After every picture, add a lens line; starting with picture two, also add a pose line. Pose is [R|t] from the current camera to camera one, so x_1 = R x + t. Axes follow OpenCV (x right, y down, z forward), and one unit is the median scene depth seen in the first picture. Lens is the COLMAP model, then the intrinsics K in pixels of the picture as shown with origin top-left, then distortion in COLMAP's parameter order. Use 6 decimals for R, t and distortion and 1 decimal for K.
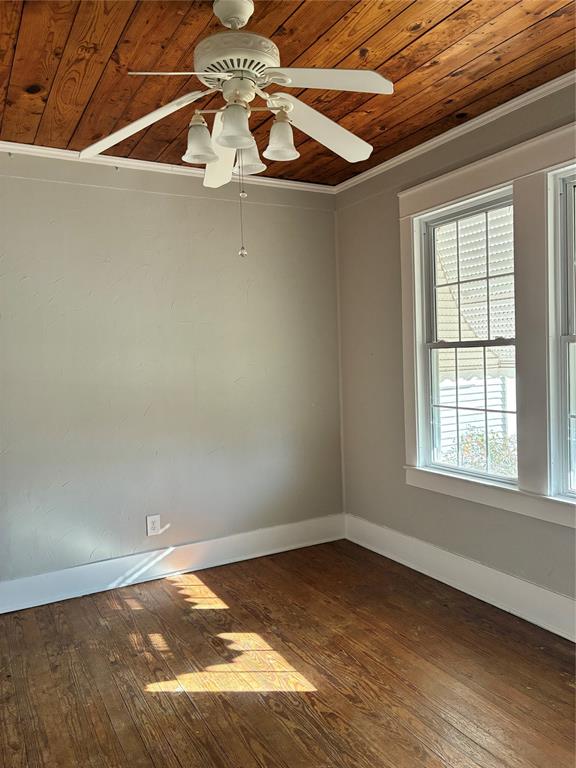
lens RADIAL K [[586.9, 0, 297.0], [0, 586.9, 384.0], [0, 0, 1]] dist [0.028093, -0.003609]
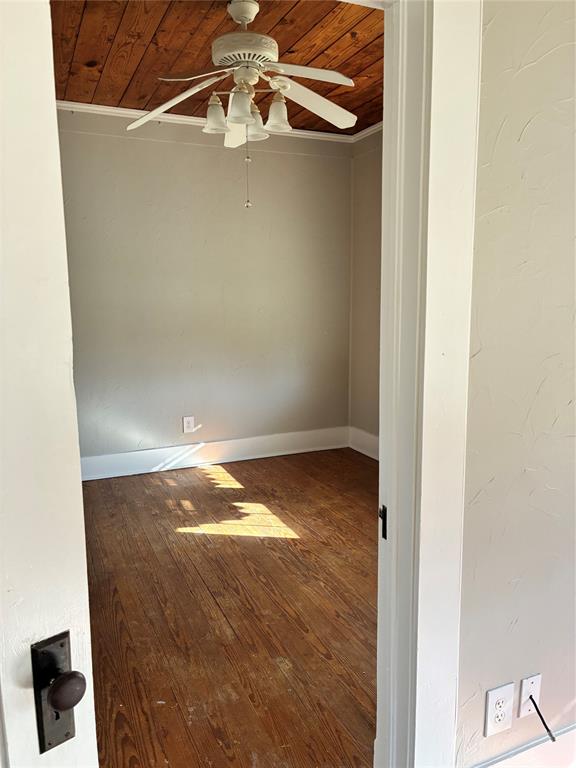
lens RADIAL K [[586.9, 0, 297.0], [0, 586.9, 384.0], [0, 0, 1]] dist [0.028093, -0.003609]
pose [[0.995971, 0.035661, -0.082280, 0.118839], [-0.026921, 0.994109, 0.104985, 0.027360], [0.085539, -0.102347, 0.991064, -0.281559]]
